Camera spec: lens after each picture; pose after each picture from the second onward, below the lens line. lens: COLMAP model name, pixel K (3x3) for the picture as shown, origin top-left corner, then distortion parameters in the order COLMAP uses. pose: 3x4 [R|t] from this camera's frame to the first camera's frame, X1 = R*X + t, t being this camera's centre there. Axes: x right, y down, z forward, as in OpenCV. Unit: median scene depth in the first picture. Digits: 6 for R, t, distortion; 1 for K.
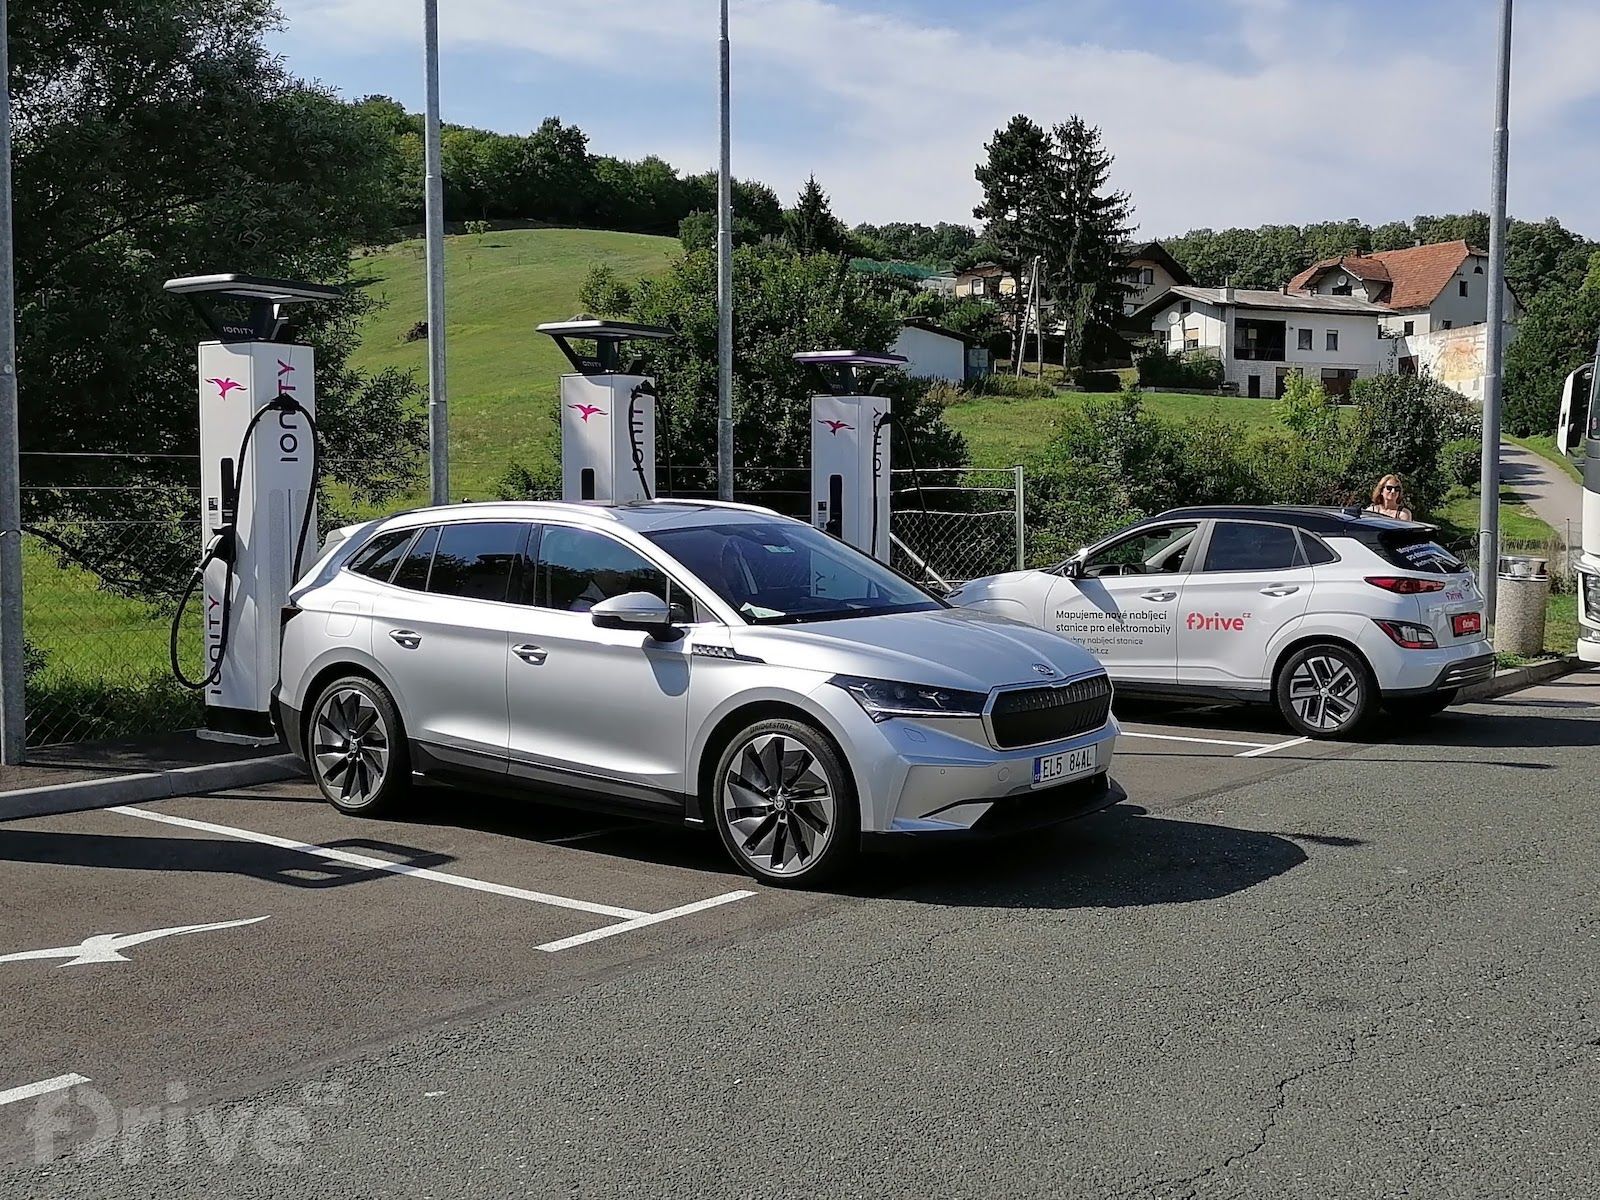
lens RADIAL K [[1879.7, 0, 1053.4], [0, 1879.7, 600.3], [0, 0, 1]] dist [0.116997, -0.006848]
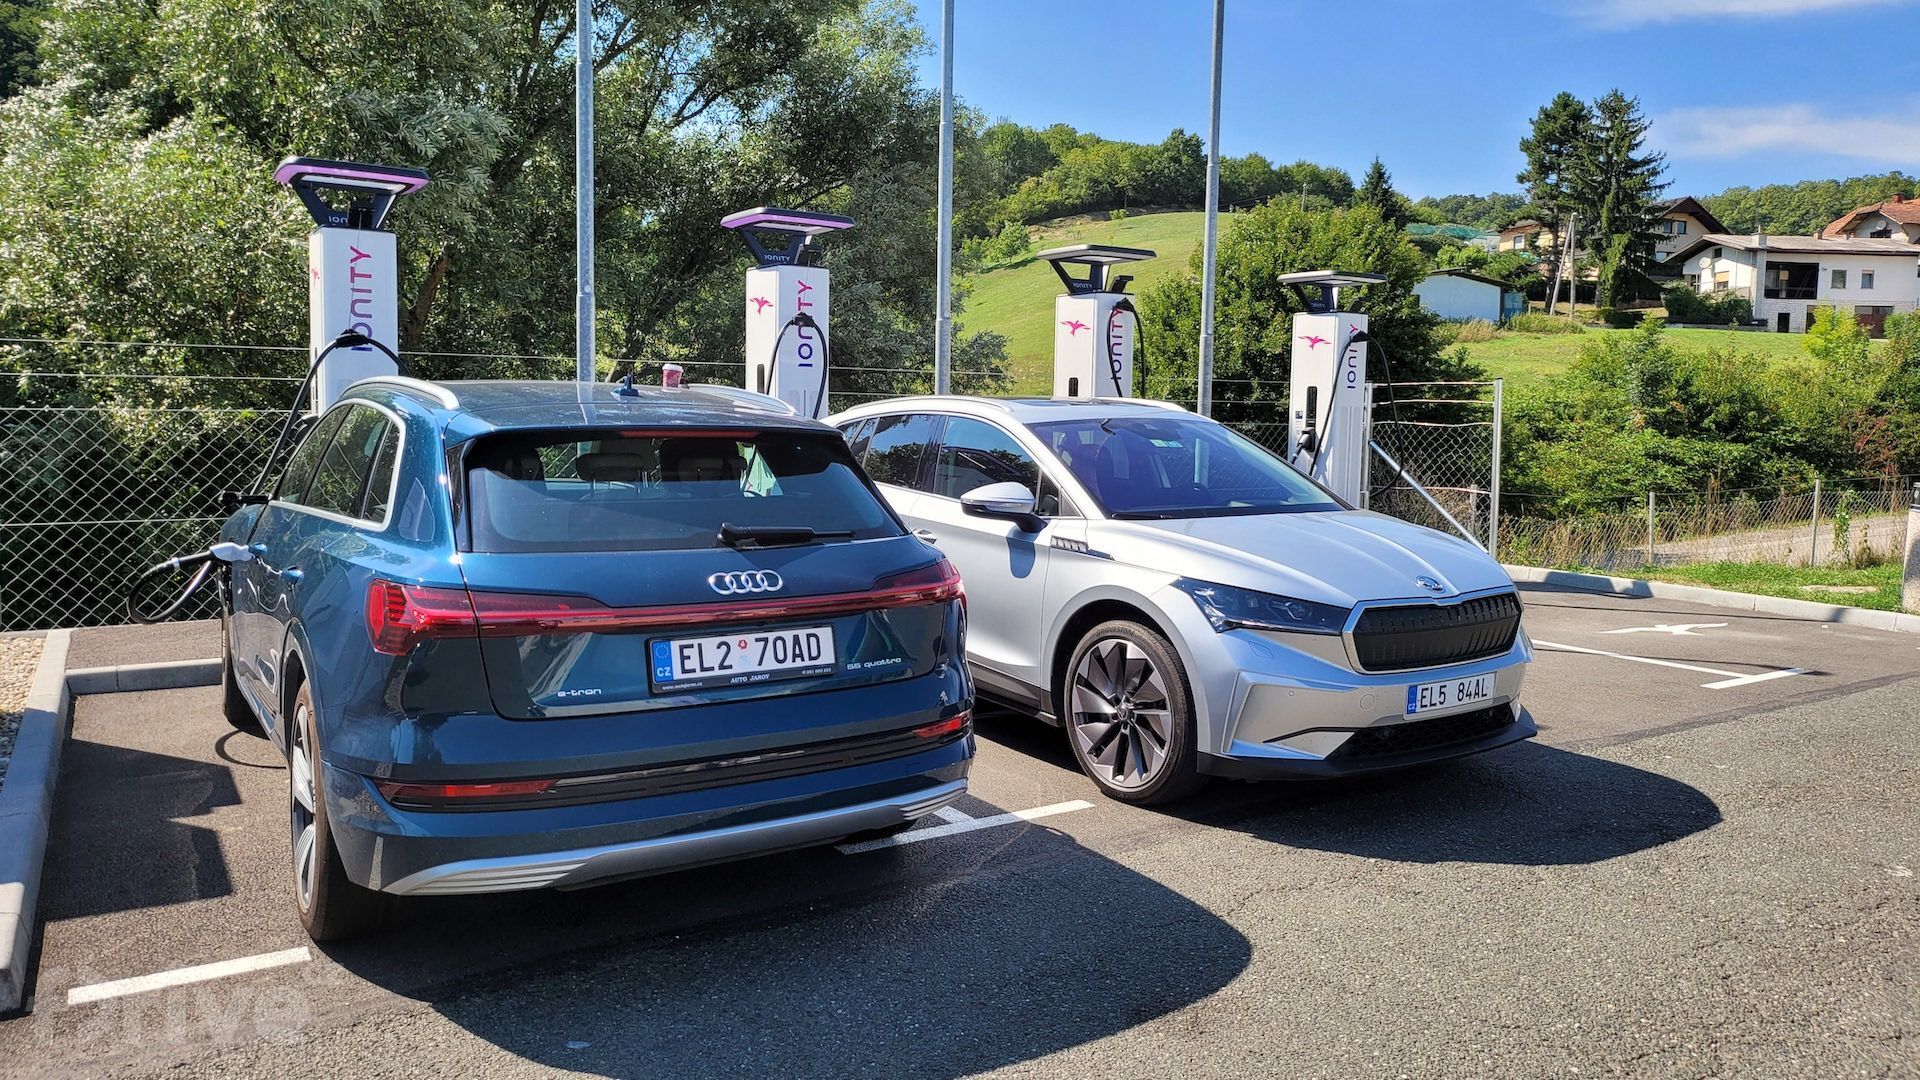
lens RADIAL K [[1433.5, 0, 990.3], [0, 1433.5, 523.6], [0, 0, 1]] dist [0.063927, -0.074667]
pose [[0.923158, 0.039581, -0.382378, 0.007956], [-0.033454, 0.999183, 0.022662, 0.000053], [0.382963, -0.008129, 0.923728, 0.040486]]
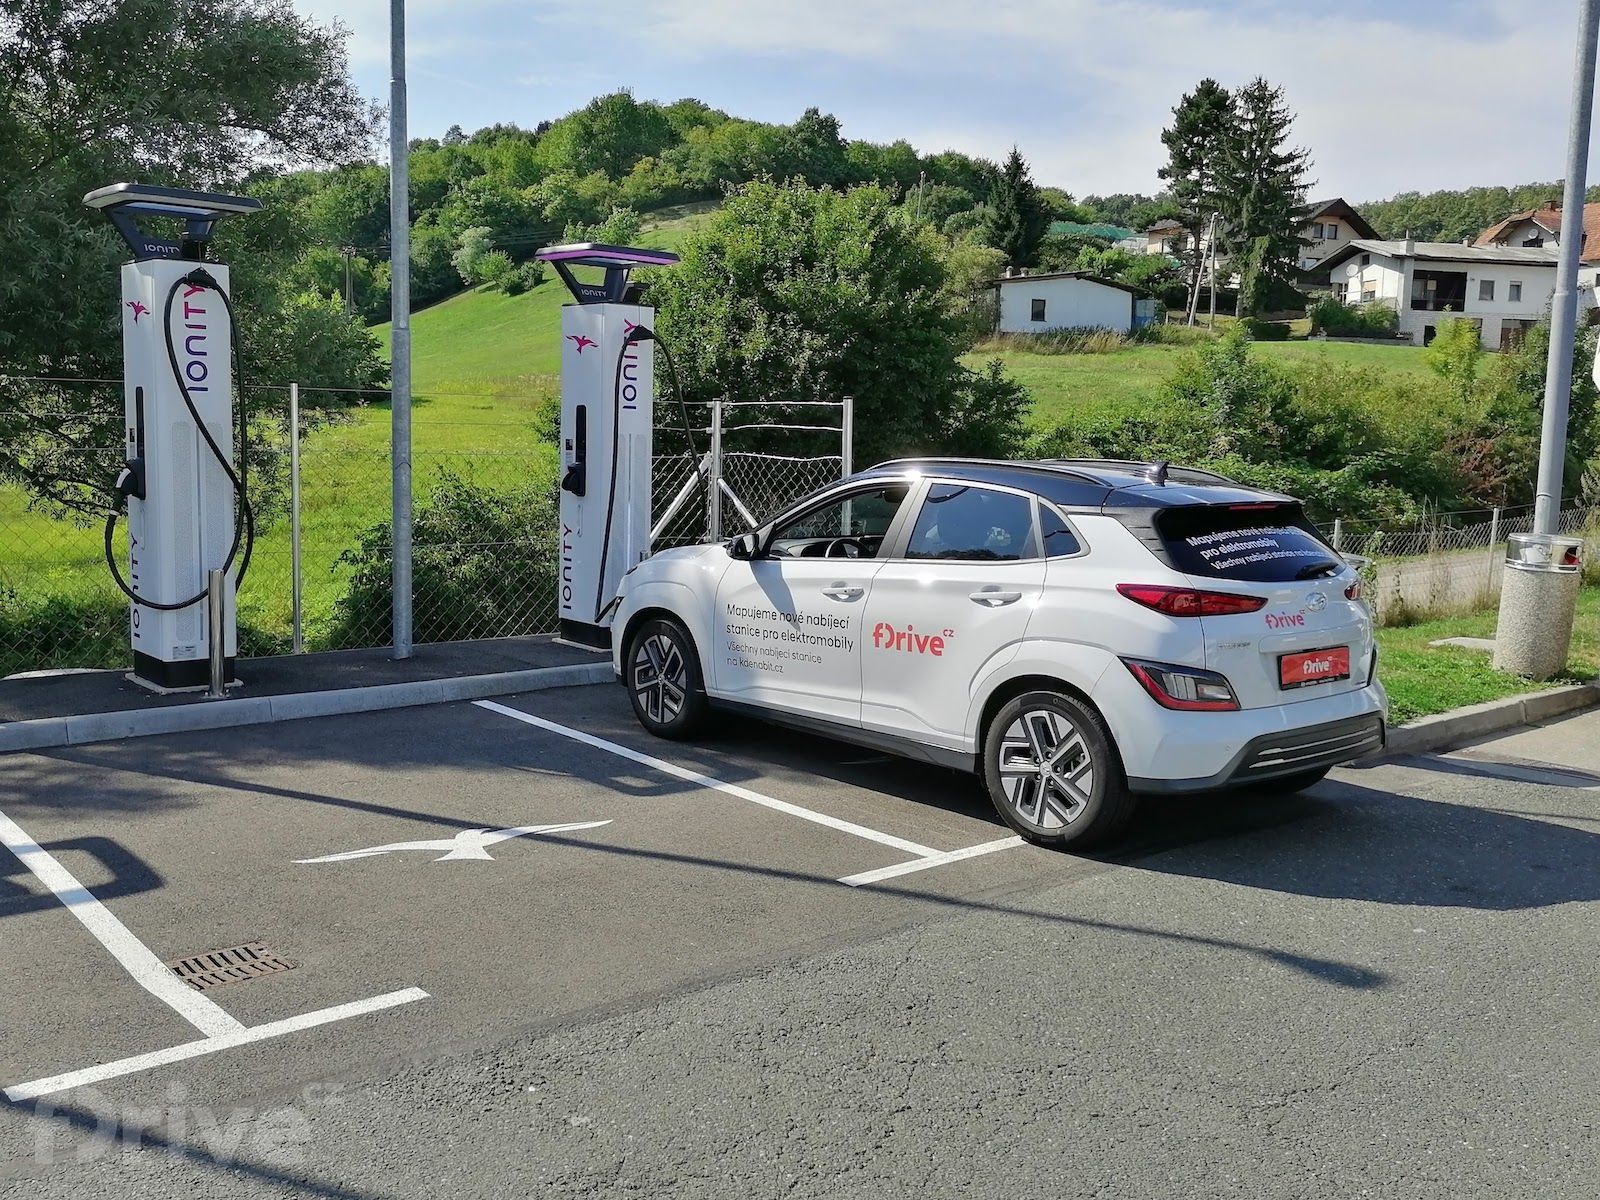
lens RADIAL K [[1510.3, 0, 872.2], [0, 1510.3, 600.1], [0, 0, 1]] dist [0.159368, -0.292004]
pose [[0.963413, 0.049989, -0.263318, 0.043182], [-0.036060, 0.997696, 0.057469, -0.006424], [0.265584, -0.045871, 0.962996, 0.102523]]
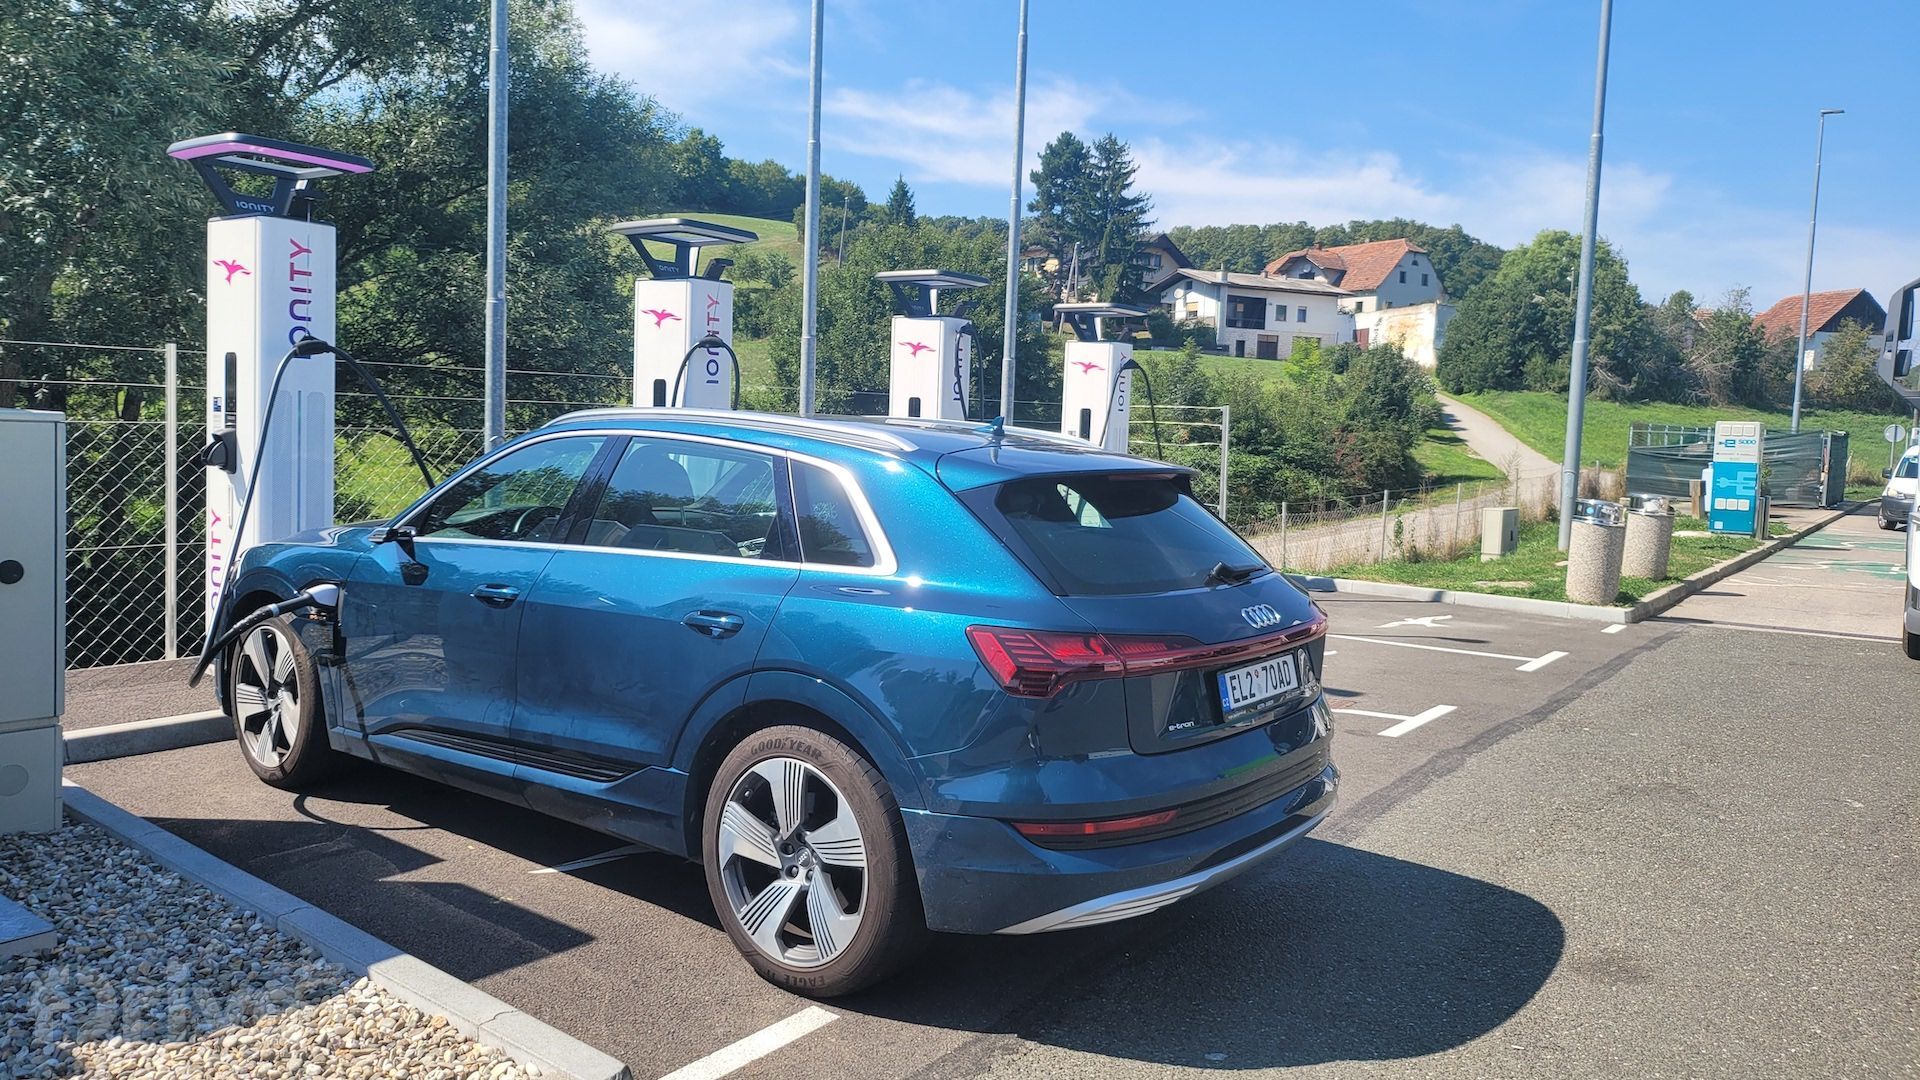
lens RADIAL K [[1433.5, 0, 990.3], [0, 1433.5, 523.6], [0, 0, 1]] dist [0.063927, -0.074667]
pose [[0.999264, 0.030093, -0.023805, -0.038051], [-0.029857, 0.999502, 0.010223, -0.000376], [0.024101, -0.009504, 0.999664, 0.025333]]
